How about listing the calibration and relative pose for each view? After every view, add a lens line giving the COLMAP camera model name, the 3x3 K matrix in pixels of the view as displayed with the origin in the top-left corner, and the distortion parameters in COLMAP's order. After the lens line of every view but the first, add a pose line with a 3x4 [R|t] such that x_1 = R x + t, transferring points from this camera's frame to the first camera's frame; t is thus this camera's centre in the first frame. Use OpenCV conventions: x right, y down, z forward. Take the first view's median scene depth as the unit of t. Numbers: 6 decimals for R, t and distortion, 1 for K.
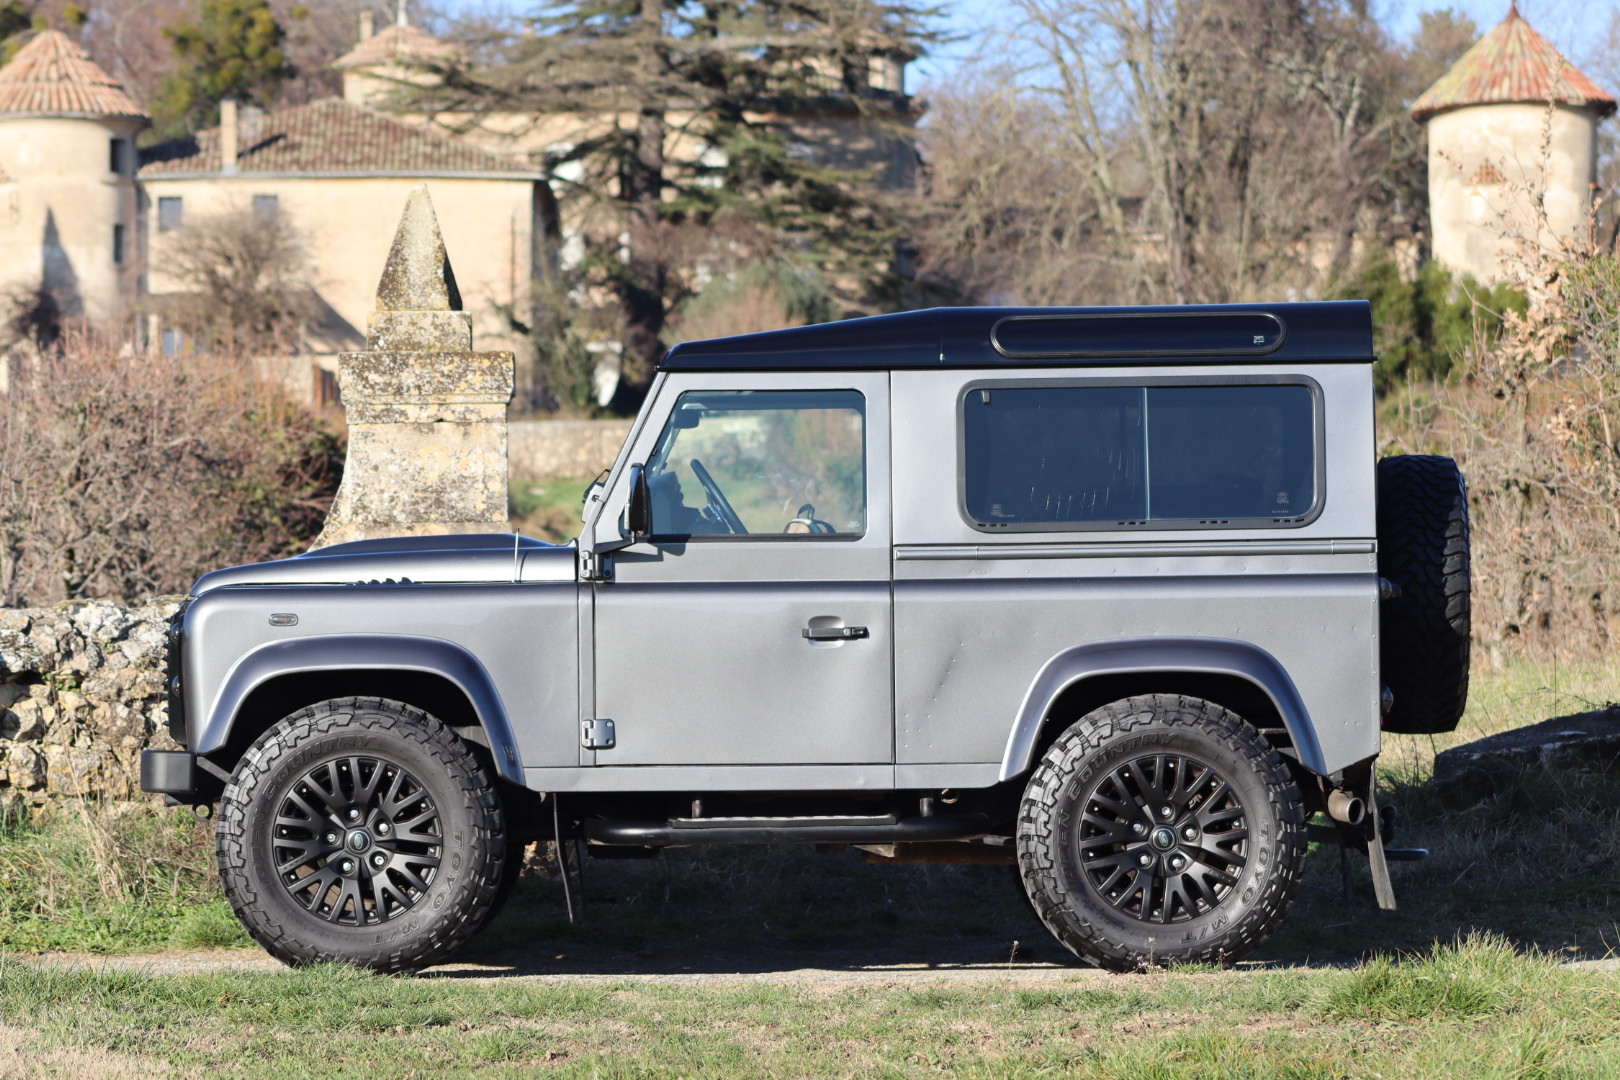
lens RADIAL K [[7815.5, 0, 812.1], [0, 7815.5, 549.0], [0, 0, 1]] dist [0.322172, 0.000000]
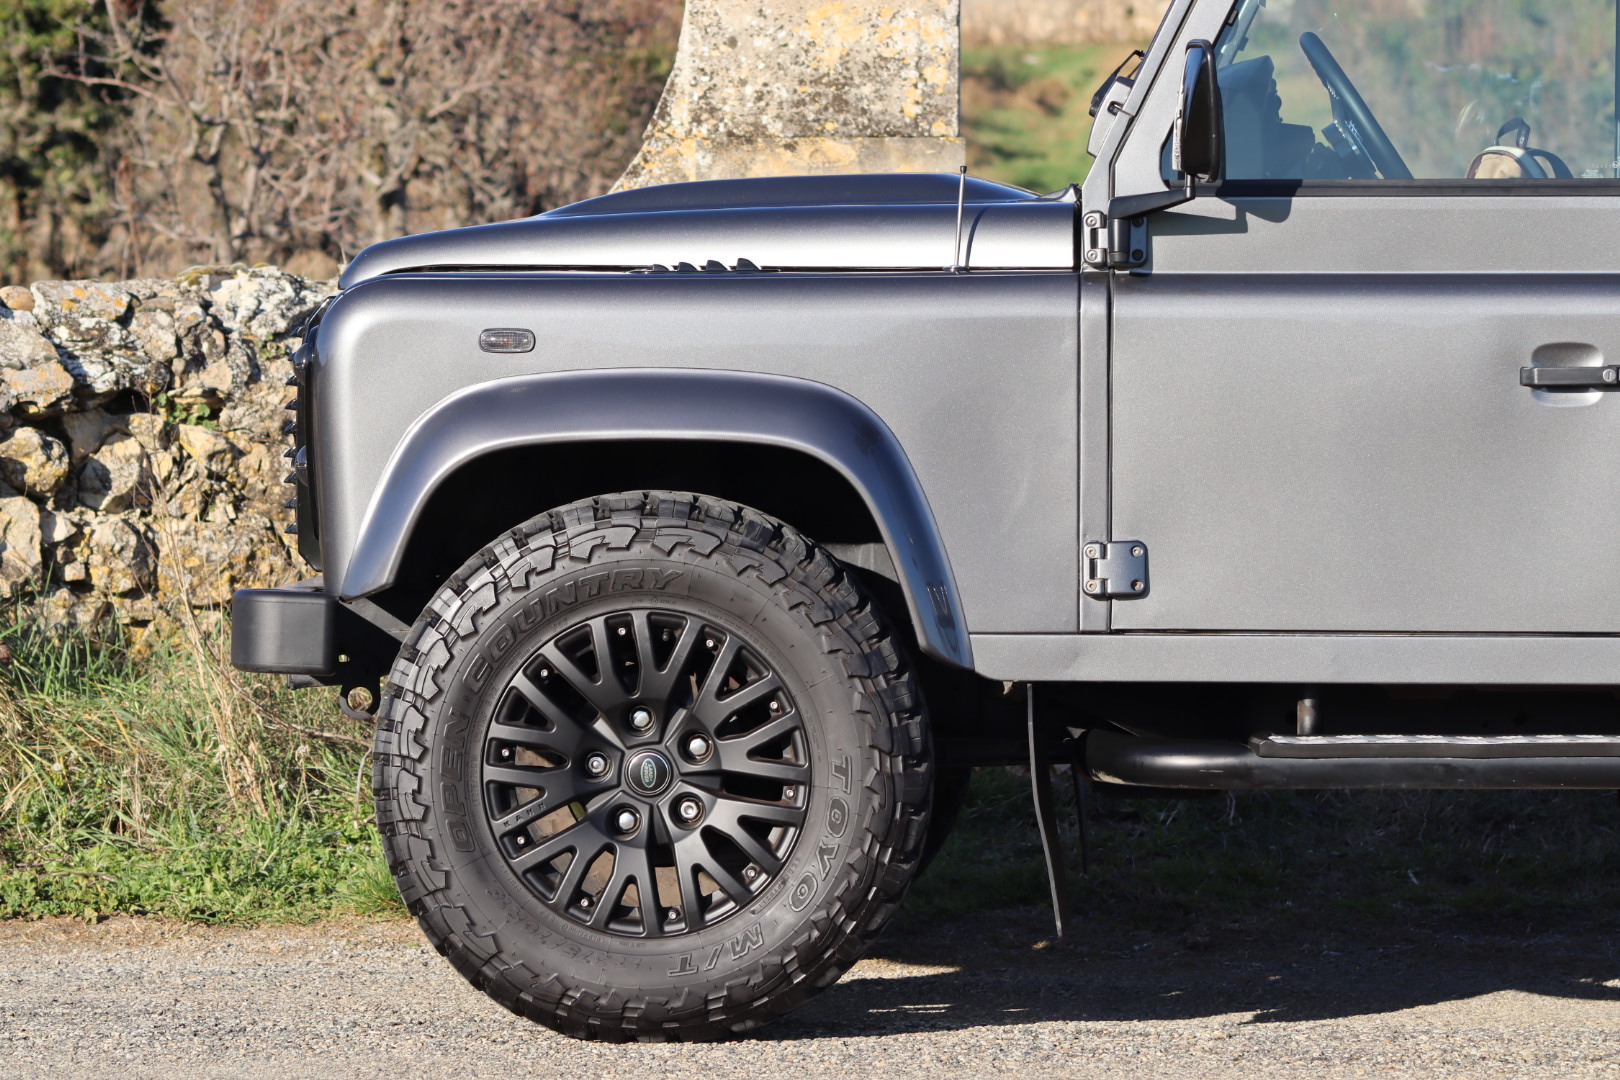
lens RADIAL K [[8392.8, 0, 798.2], [0, 8392.8, 549.8], [0, 0, 1]] dist [0.375910, 0.000000]
pose [[0.997985, 0.011559, -0.062395, -0.013775], [-0.008352, 0.998642, 0.051421, -0.005760], [0.062905, -0.050796, 0.996726, 0.449045]]
